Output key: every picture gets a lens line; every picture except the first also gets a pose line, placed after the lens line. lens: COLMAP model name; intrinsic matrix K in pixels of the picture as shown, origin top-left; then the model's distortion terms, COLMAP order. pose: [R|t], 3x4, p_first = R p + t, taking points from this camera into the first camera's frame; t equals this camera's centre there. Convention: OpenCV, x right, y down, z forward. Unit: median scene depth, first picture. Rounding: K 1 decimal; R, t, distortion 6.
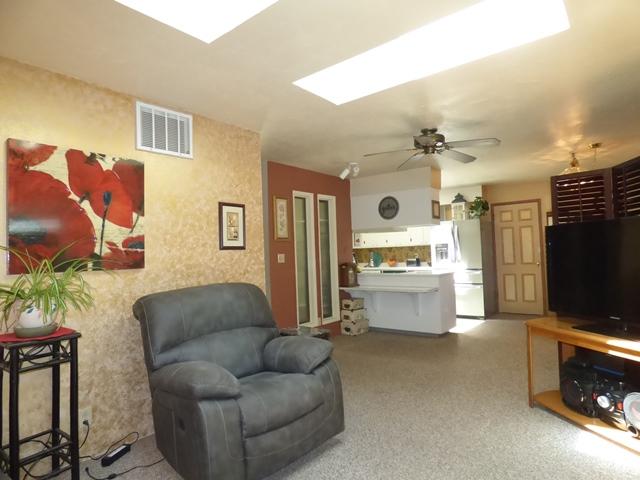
lens RADIAL K [[385.5, 0, 326.8], [0, 385.5, 240.0], [0, 0, 1]] dist [-0.017105, -0.002986]
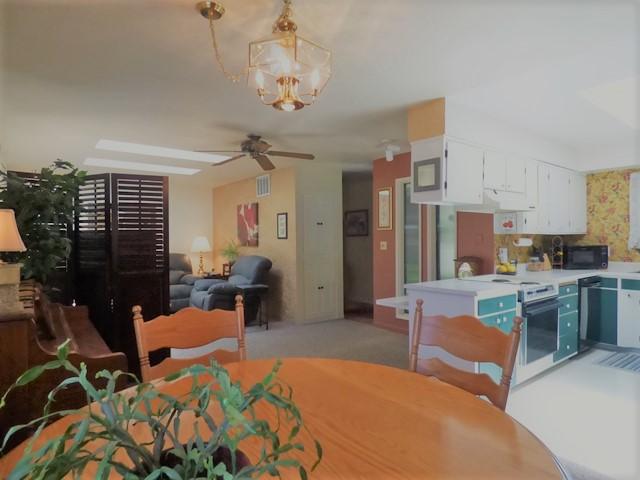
lens RADIAL K [[385.5, 0, 321.1], [0, 385.5, 241.3], [0, 0, 1]] dist [-0.017105, -0.002986]
pose [[-0.248337, 0.038695, -0.967900, 1.666397], [0.048225, 0.998457, 0.027543, -0.006512], [0.967472, -0.039837, -0.249820, 1.872785]]
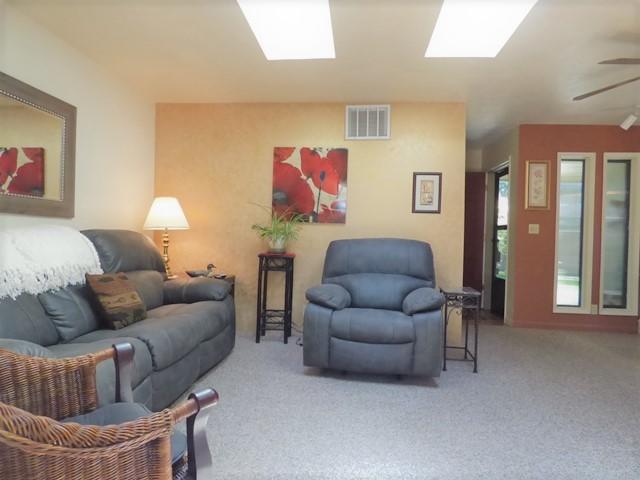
lens RADIAL K [[385.5, 0, 322.2], [0, 385.5, 239.8], [0, 0, 1]] dist [-0.017105, -0.002986]
pose [[0.541358, 0.052032, -0.839181, 0.638478], [-0.016008, 0.998540, 0.051586, 0.057869], [0.840640, -0.014493, 0.541401, 0.139651]]
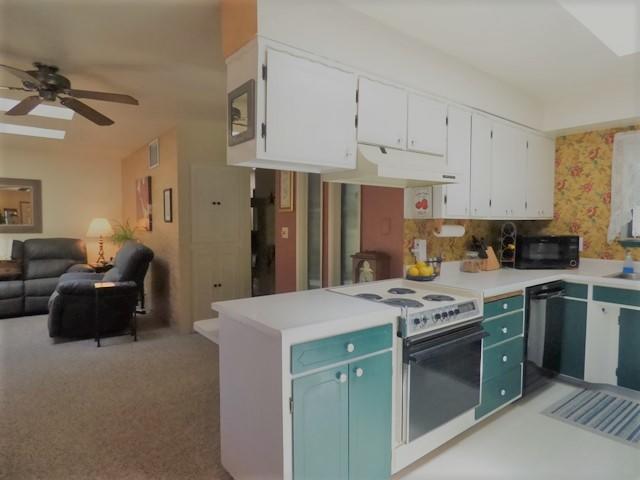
lens RADIAL K [[385.5, 0, 324.9], [0, 385.5, 240.4], [0, 0, 1]] dist [-0.017105, -0.002986]
pose [[-0.241768, 0.078819, -0.967128, 1.109963], [0.039435, 0.996670, 0.071369, 0.014768], [0.969533, -0.020884, -0.244071, 2.177132]]
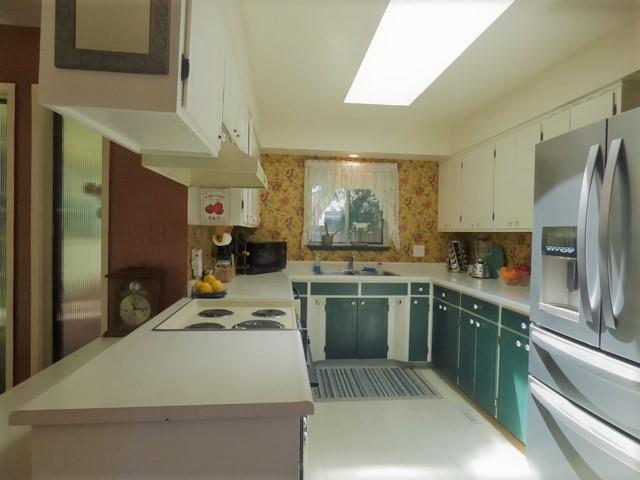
lens RADIAL K [[385.5, 0, 325.3], [0, 385.5, 239.9], [0, 0, 1]] dist [-0.017105, -0.002986]
pose [[0.694759, 0.061441, -0.716614, 0.886208], [-0.016975, 0.997468, 0.069063, 0.009767], [0.719043, -0.035818, 0.694042, 1.797229]]
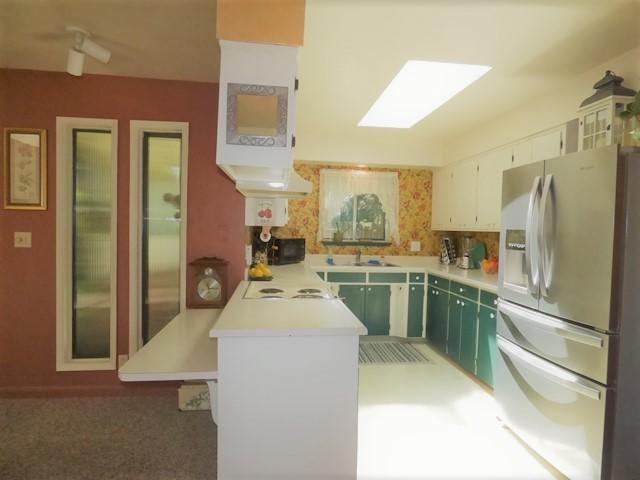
lens RADIAL K [[385.5, 0, 324.5], [0, 385.5, 241.0], [0, 0, 1]] dist [-0.017105, -0.002986]
pose [[0.706911, 0.074190, -0.703401, 1.013418], [-0.021575, 0.996283, 0.083398, -0.012519], [0.706973, -0.043779, 0.705884, 1.558973]]
